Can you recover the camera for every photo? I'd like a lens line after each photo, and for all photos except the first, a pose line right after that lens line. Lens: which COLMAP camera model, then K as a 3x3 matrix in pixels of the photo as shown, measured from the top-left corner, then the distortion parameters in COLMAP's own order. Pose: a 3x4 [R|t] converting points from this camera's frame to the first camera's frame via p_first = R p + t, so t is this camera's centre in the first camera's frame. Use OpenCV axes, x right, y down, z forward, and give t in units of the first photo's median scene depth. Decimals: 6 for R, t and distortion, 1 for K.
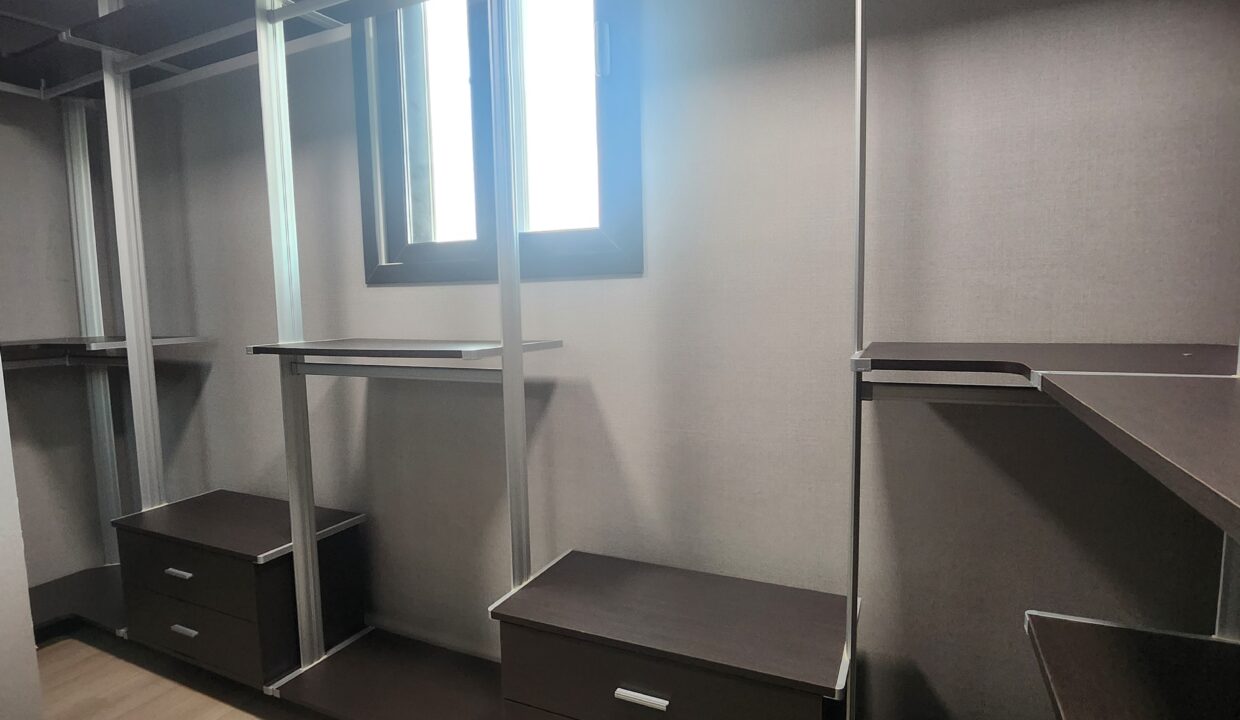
lens RADIAL K [[668.4, 0, 607.5], [0, 668.4, 364.6], [0, 0, 1]] dist [-0.028105, -0.000052]
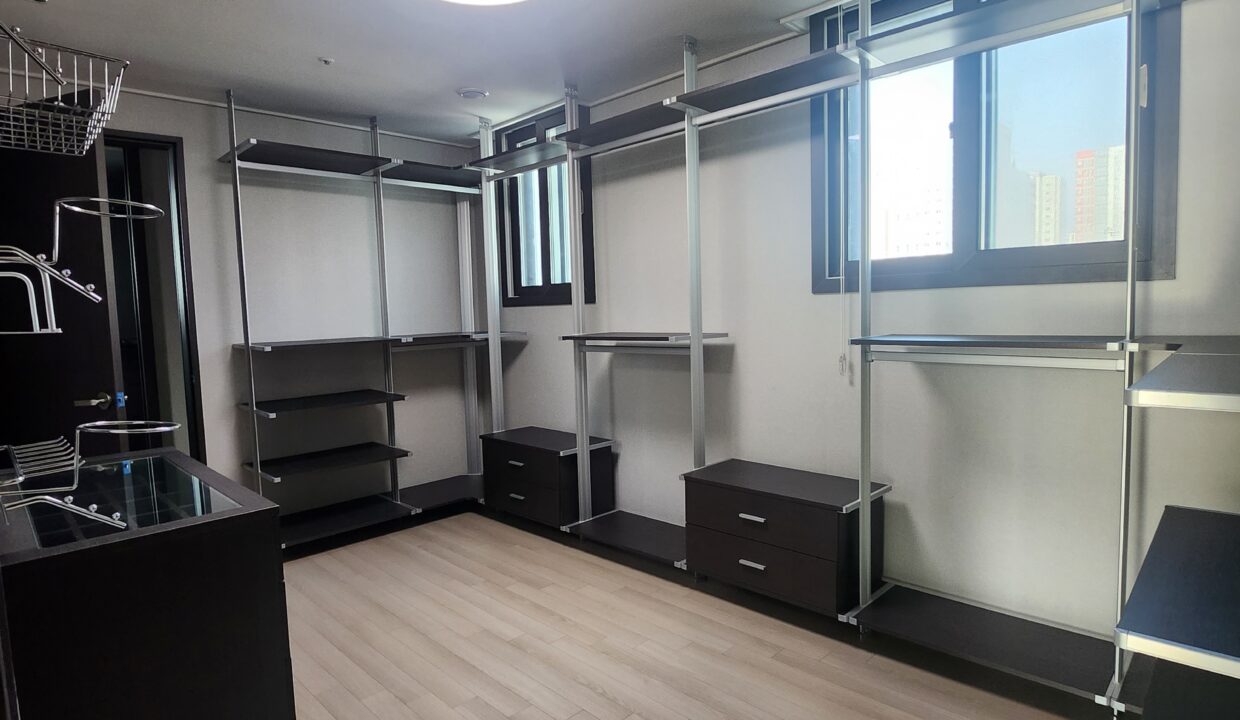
lens RADIAL K [[668.4, 0, 607.5], [0, 668.4, 364.6], [0, 0, 1]] dist [-0.028105, -0.000052]
pose [[0.933997, 0.015021, -0.356966, 0.215462], [-0.017540, 0.999839, -0.003818, 0.052187], [0.356851, 0.009827, 0.934110, -0.592569]]
